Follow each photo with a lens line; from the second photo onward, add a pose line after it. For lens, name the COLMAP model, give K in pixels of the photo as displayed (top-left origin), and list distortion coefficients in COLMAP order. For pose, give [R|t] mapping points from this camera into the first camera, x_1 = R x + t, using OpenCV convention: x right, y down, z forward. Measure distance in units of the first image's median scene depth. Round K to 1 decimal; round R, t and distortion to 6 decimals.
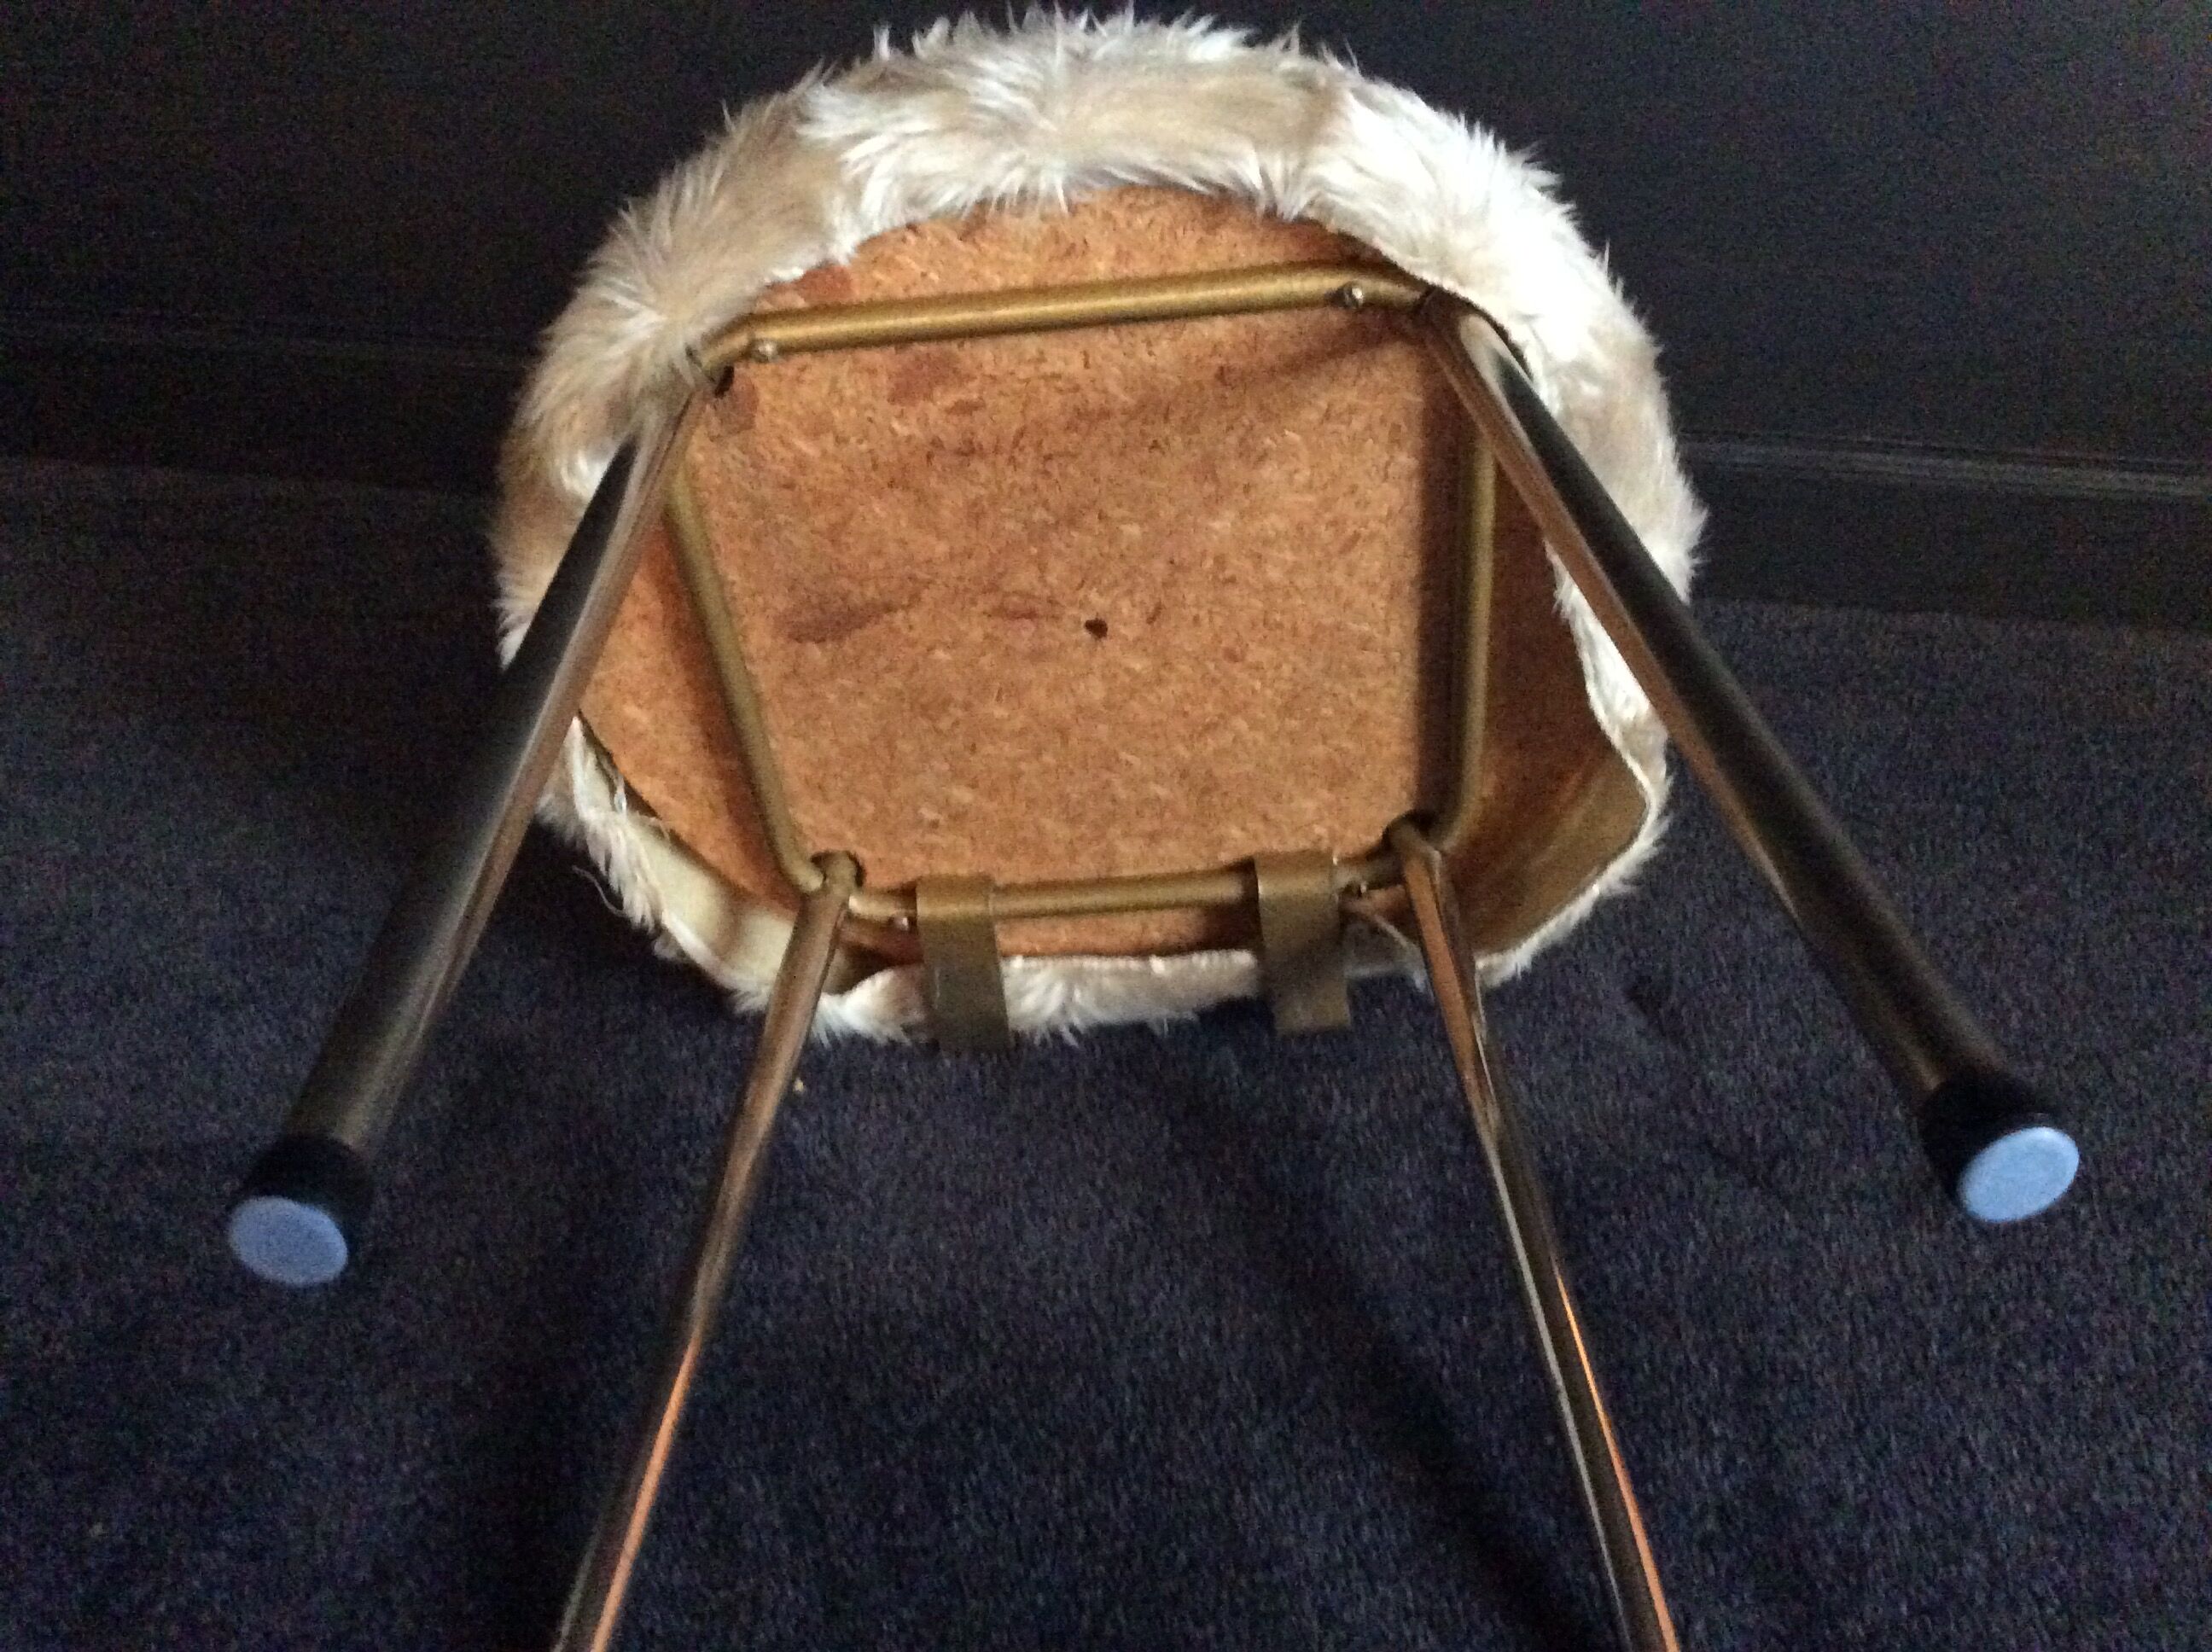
lens RADIAL K [[2026.6, 0, 1111.5], [0, 2026.6, 832.5], [0, 0, 1]] dist [0.125051, -0.231243]
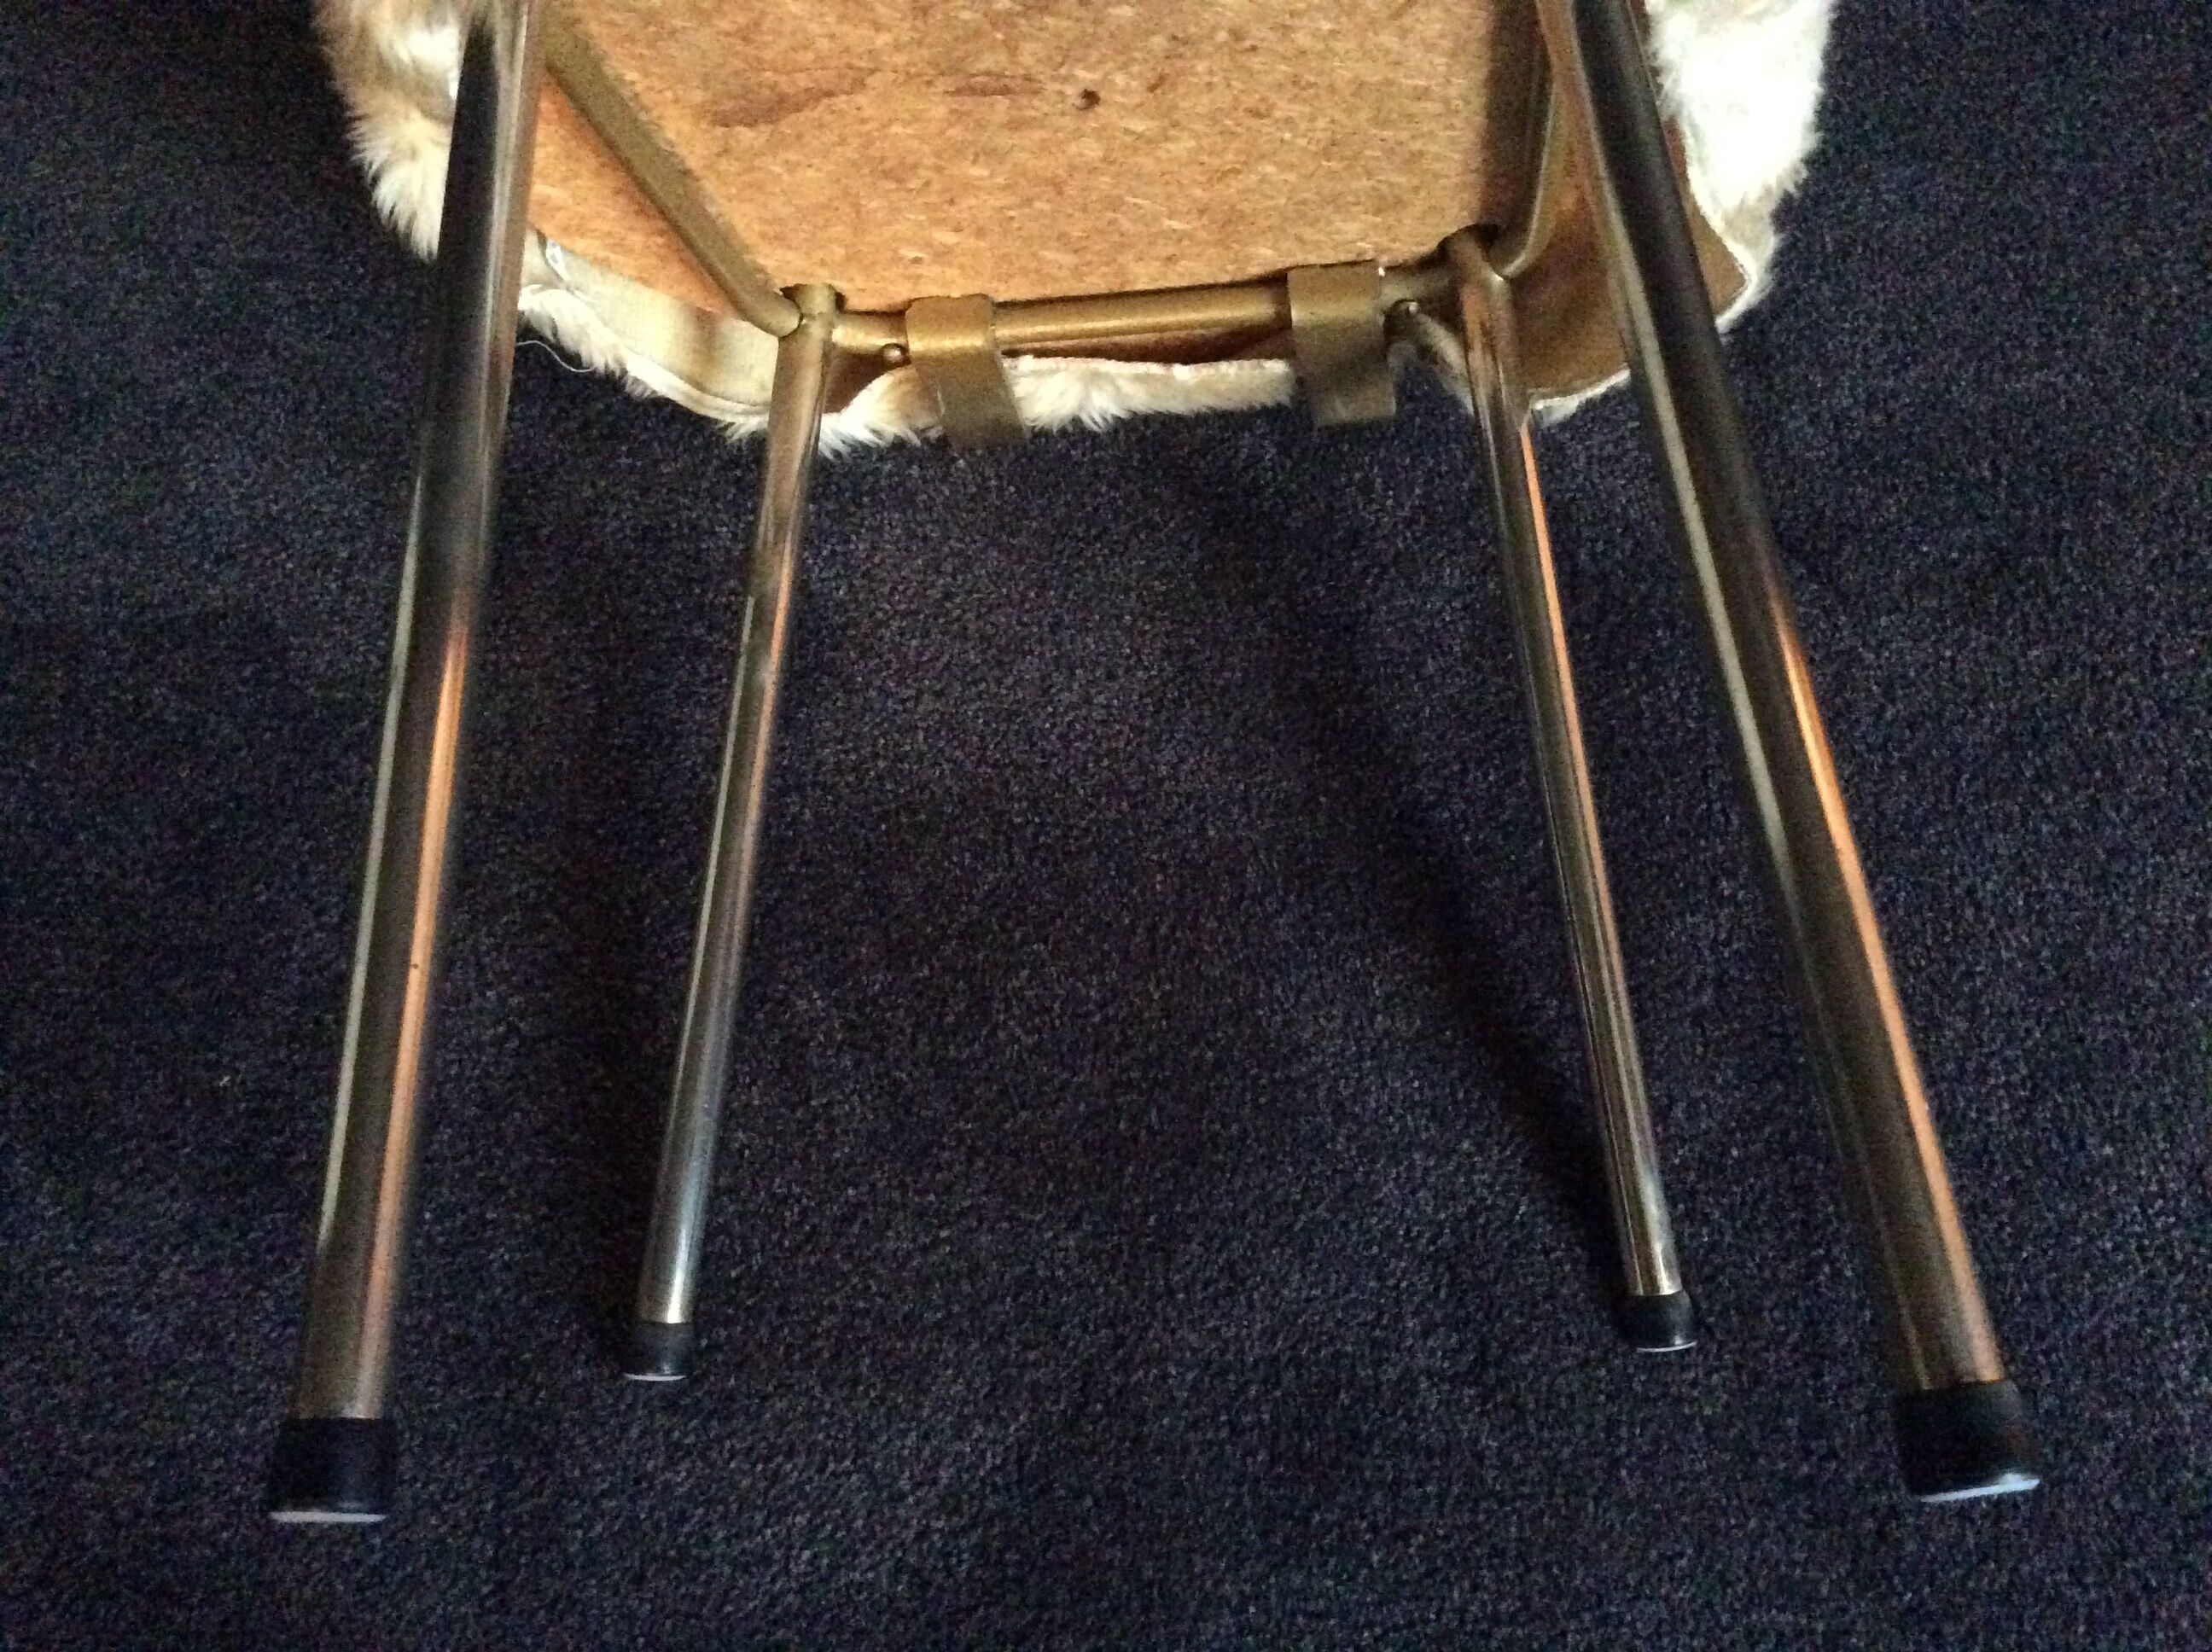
lens RADIAL K [[2026.6, 0, 1111.5], [0, 2026.6, 832.5], [0, 0, 1]] dist [0.125051, -0.231243]
pose [[0.998400, -0.027997, -0.049129, 0.033409], [0.051357, 0.812538, 0.580642, -0.325351], [0.023663, -0.582236, 0.812676, 0.159842]]
